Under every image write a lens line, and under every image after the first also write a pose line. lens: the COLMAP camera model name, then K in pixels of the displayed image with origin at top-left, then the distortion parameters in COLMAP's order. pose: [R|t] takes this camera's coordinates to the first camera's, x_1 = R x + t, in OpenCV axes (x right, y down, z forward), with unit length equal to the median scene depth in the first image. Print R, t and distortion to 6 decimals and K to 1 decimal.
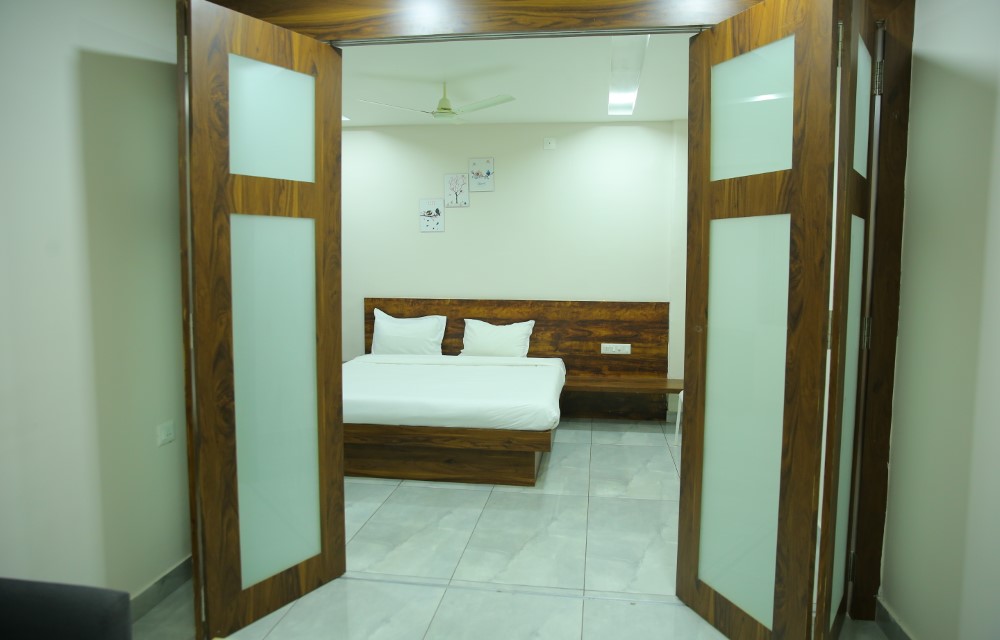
lens RADIAL K [[682.0, 0, 495.2], [0, 682.0, 319.4], [0, 0, 1]] dist [-0.078336, 0.004367]
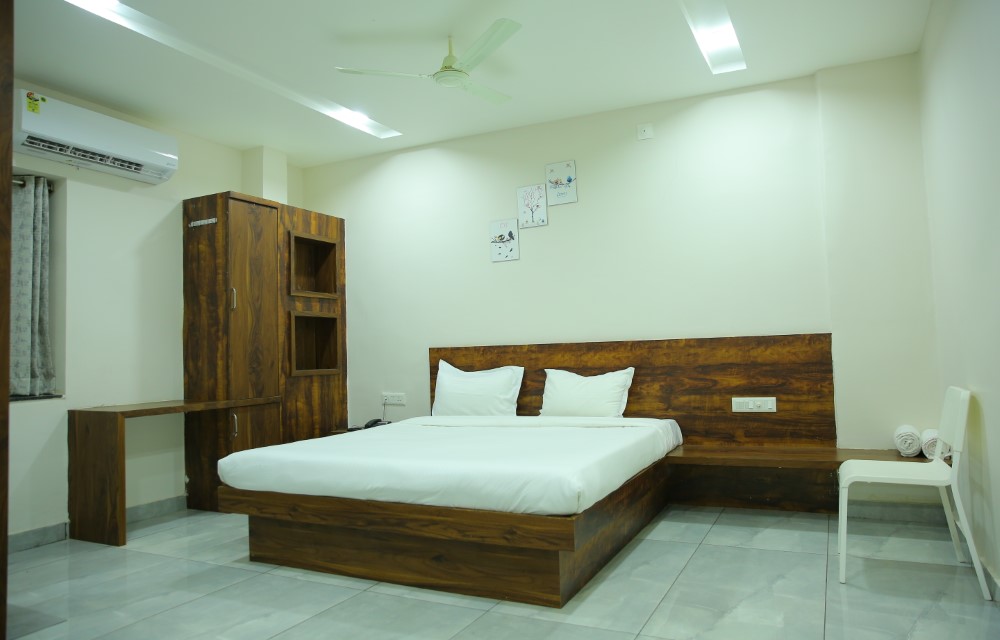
lens RADIAL K [[682.0, 0, 495.2], [0, 682.0, 319.4], [0, 0, 1]] dist [-0.078336, 0.004367]
pose [[0.949594, -0.048706, -0.309677, 0.143300], [0.005977, 0.990490, -0.137456, 0.049569], [0.313426, 0.128677, 0.940854, 0.265347]]
